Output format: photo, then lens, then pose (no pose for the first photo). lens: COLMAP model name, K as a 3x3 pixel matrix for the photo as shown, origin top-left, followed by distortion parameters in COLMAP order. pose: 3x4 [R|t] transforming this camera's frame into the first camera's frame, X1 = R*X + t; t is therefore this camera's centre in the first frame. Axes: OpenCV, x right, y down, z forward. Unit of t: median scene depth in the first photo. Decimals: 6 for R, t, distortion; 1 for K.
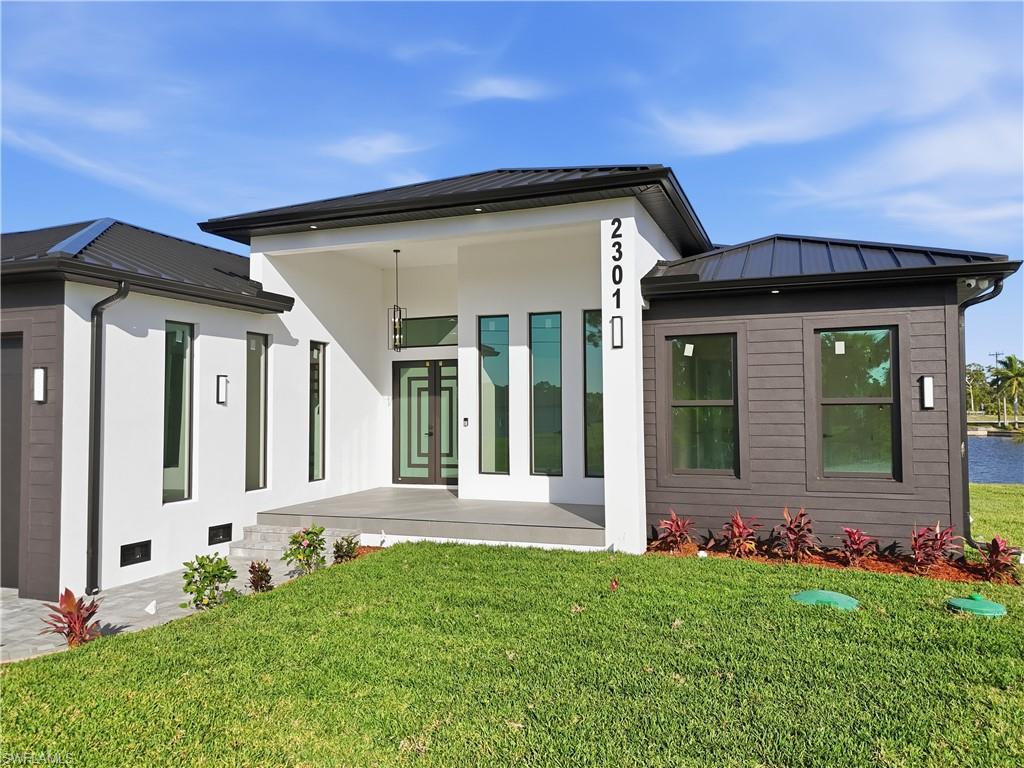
lens RADIAL K [[751.2, 0, 512.0], [0, 751.2, 384.0], [0, 0, 1]] dist [0.108485, -0.131543]
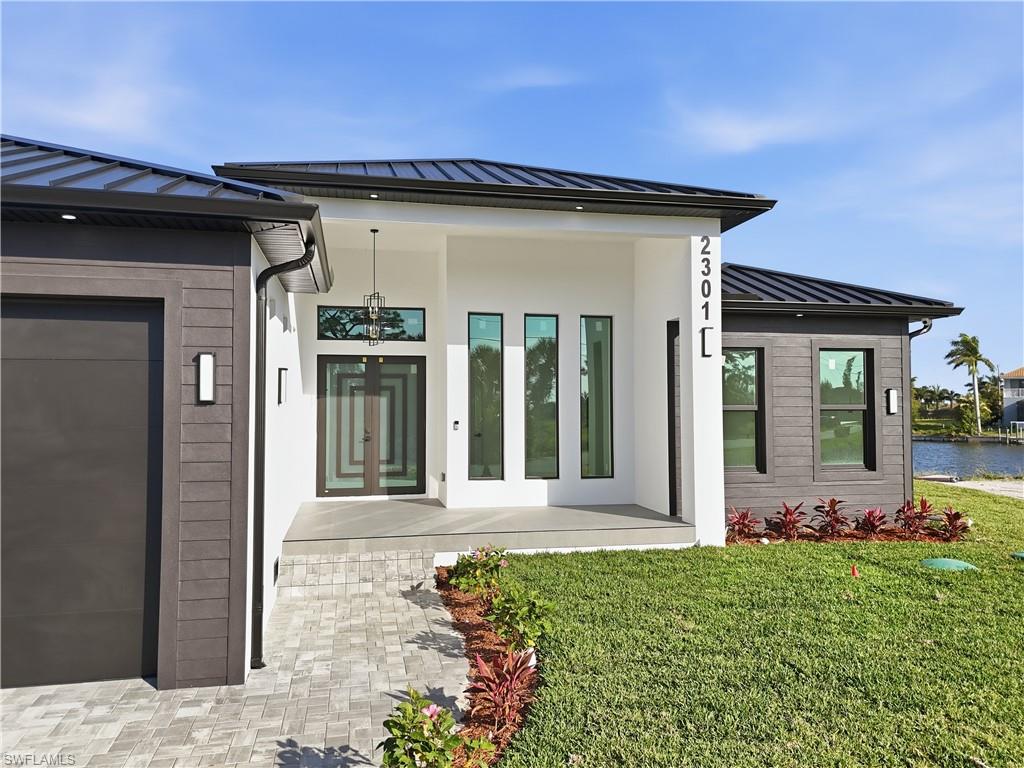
lens RADIAL K [[751.2, 0, 512.0], [0, 751.2, 384.0], [0, 0, 1]] dist [0.108485, -0.131543]
pose [[0.841664, 0.023471, 0.539492, -0.587457], [-0.024181, 0.999691, -0.005767, 0.003674], [-0.539460, -0.008192, 0.841971, 0.207726]]
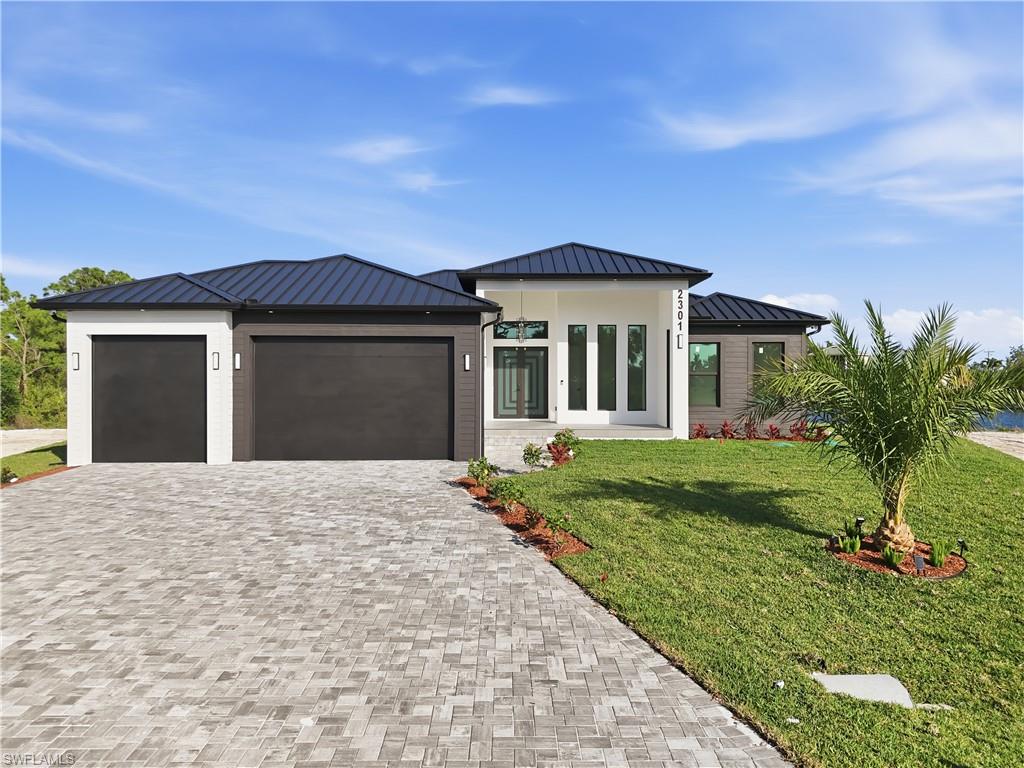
lens RADIAL K [[751.2, 0, 512.0], [0, 751.2, 384.0], [0, 0, 1]] dist [0.108485, -0.131543]
pose [[0.931354, 0.005555, 0.364072, -0.982167], [-0.021184, 0.999017, 0.038951, -0.017101], [-0.363497, -0.043990, 0.930556, -0.777989]]
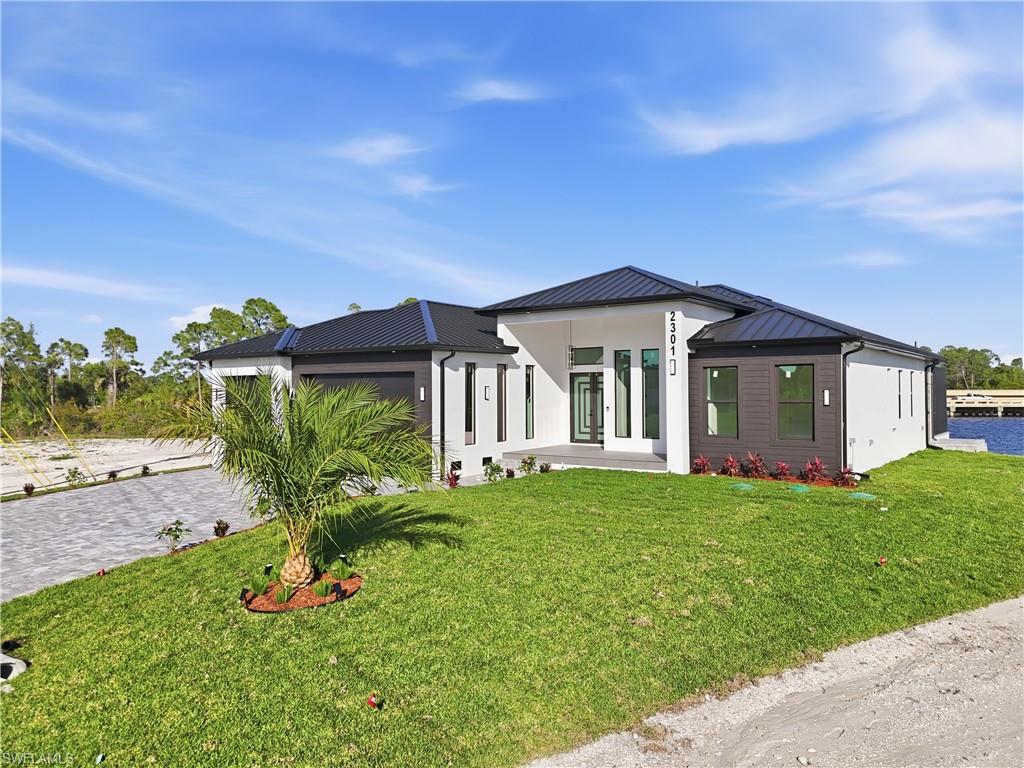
lens RADIAL K [[751.2, 0, 512.0], [0, 751.2, 384.0], [0, 0, 1]] dist [0.108485, -0.131543]
pose [[0.966869, -0.001016, -0.255270, 0.209554], [0.008513, 0.999564, 0.028267, -0.073516], [0.255131, -0.029503, 0.966456, -0.961508]]
